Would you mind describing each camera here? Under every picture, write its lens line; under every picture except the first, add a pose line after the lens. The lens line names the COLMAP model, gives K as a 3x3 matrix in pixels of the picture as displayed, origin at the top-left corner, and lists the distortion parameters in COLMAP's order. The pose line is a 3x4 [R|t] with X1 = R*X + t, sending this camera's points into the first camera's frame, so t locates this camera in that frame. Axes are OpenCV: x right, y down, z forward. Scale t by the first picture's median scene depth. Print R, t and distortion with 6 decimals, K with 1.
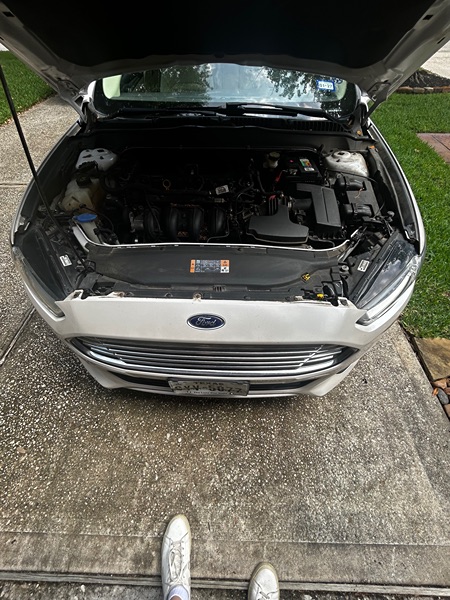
lens RADIAL K [[239.3, 0, 223.6], [0, 239.3, 299.6], [0, 0, 1]] dist [0.002095, -0.000127]
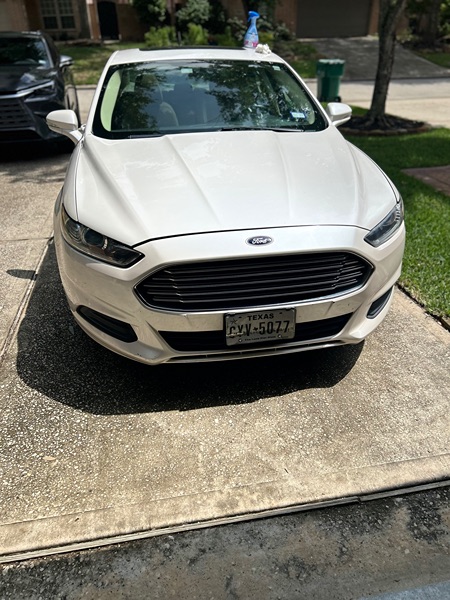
lens RADIAL K [[453.4, 0, 225.6], [0, 453.4, 301.0], [0, 0, 1]] dist [0.037230, -0.029350]
pose [[0.979835, -0.102885, 0.171282, -0.504094], [0.161856, 0.911343, -0.378493, 0.920552], [-0.117156, 0.398584, 0.909618, -0.825446]]
